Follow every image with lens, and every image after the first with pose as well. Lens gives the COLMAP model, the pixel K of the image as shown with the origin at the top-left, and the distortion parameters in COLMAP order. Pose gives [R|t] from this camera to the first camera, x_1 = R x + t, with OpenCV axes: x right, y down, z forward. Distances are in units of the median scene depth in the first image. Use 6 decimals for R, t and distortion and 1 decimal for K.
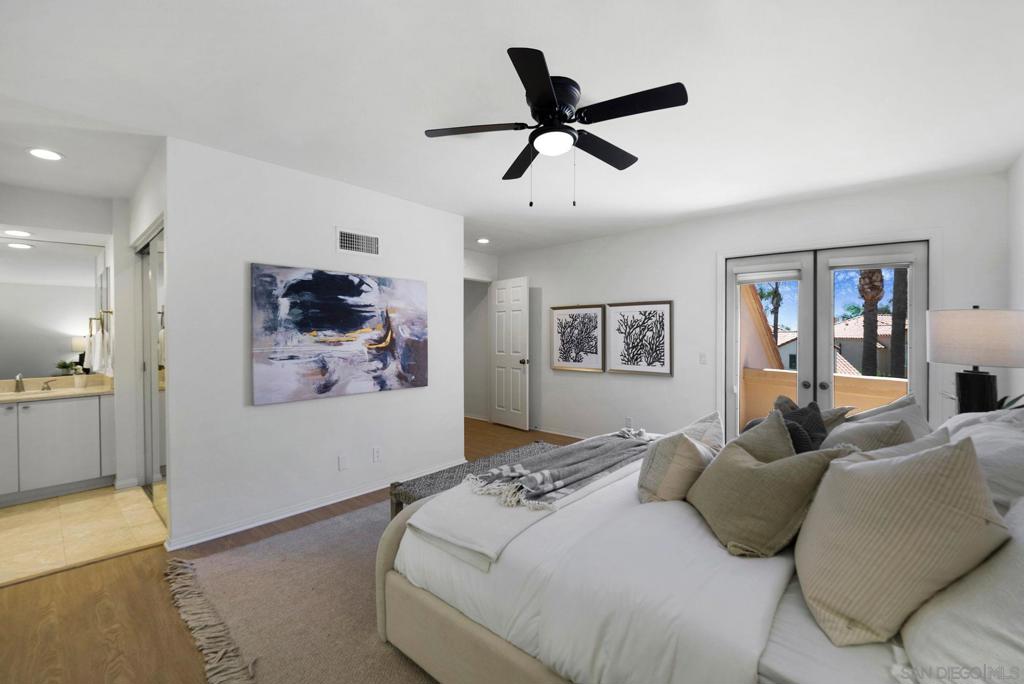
lens RADIAL K [[417.3, 0, 512.0], [0, 417.3, 342.0], [0, 0, 1]] dist [-0.001432, -0.000018]
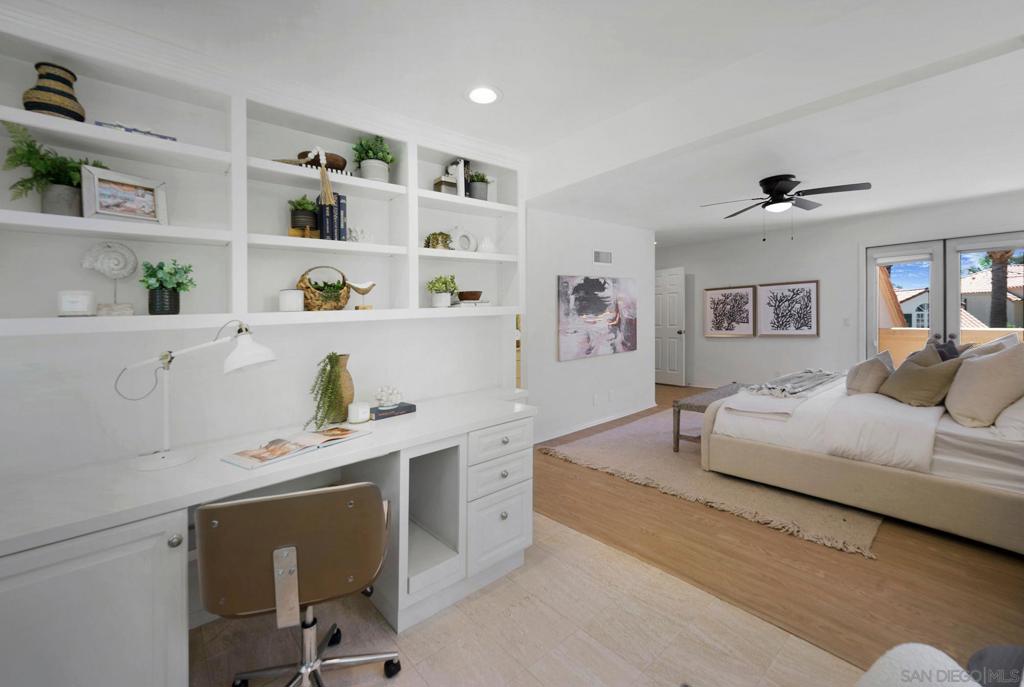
lens RADIAL K [[420.2, 0, 513.8], [0, 420.2, 318.5], [0, 0, 1]] dist [0.000030, -0.000088]
pose [[0.988027, -0.048336, -0.146511, -0.427748], [0.047148, 0.998821, -0.011571, -0.006772], [0.146898, 0.004525, 0.989141, -0.526795]]
